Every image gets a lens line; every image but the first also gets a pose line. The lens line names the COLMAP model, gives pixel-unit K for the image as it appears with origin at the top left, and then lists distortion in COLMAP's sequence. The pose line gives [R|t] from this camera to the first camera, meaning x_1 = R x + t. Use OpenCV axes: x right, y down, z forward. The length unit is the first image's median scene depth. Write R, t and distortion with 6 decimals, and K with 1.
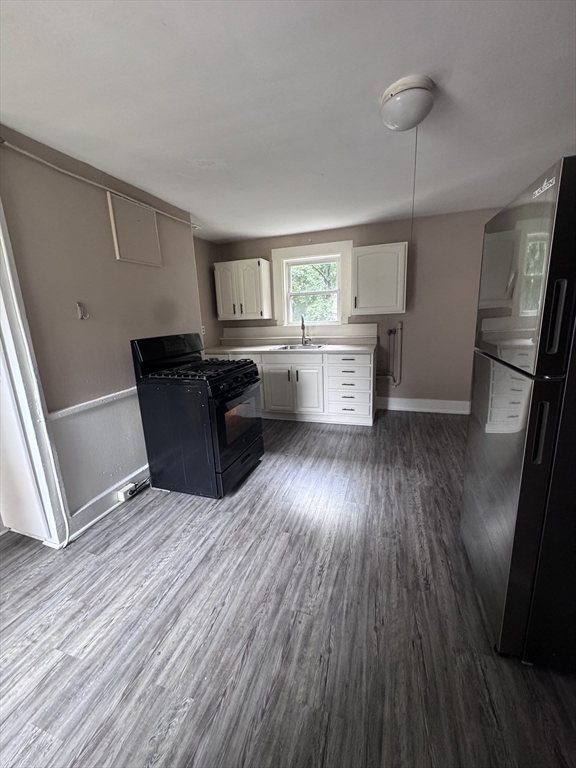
lens RADIAL K [[306.9, 0, 288.0], [0, 306.9, 384.0], [0, 0, 1]] dist [-0.000696, -0.000025]
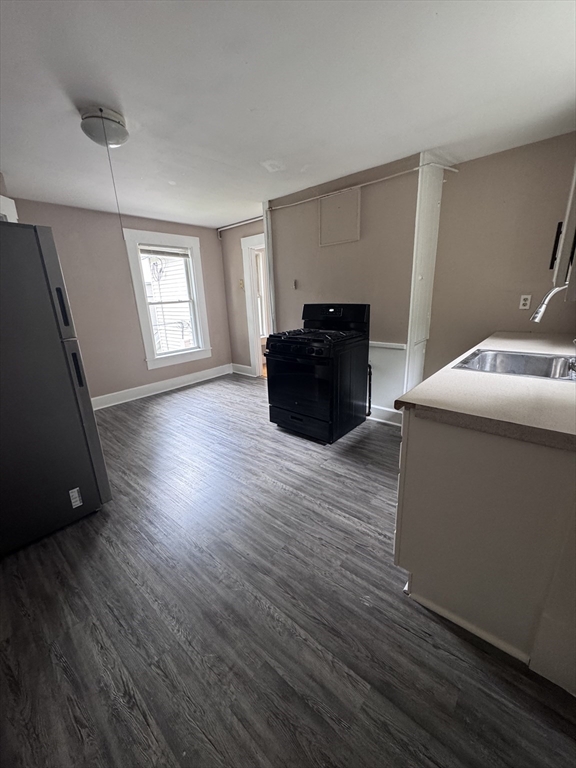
lens RADIAL K [[306.9, 0, 288.0], [0, 306.9, 384.0], [0, 0, 1]] dist [-0.000696, -0.000025]
pose [[-0.389980, 0.316055, -0.864884, 0.766480], [-0.149959, 0.904914, 0.398300, -0.303035], [0.908531, 0.285027, -0.305503, 1.204599]]
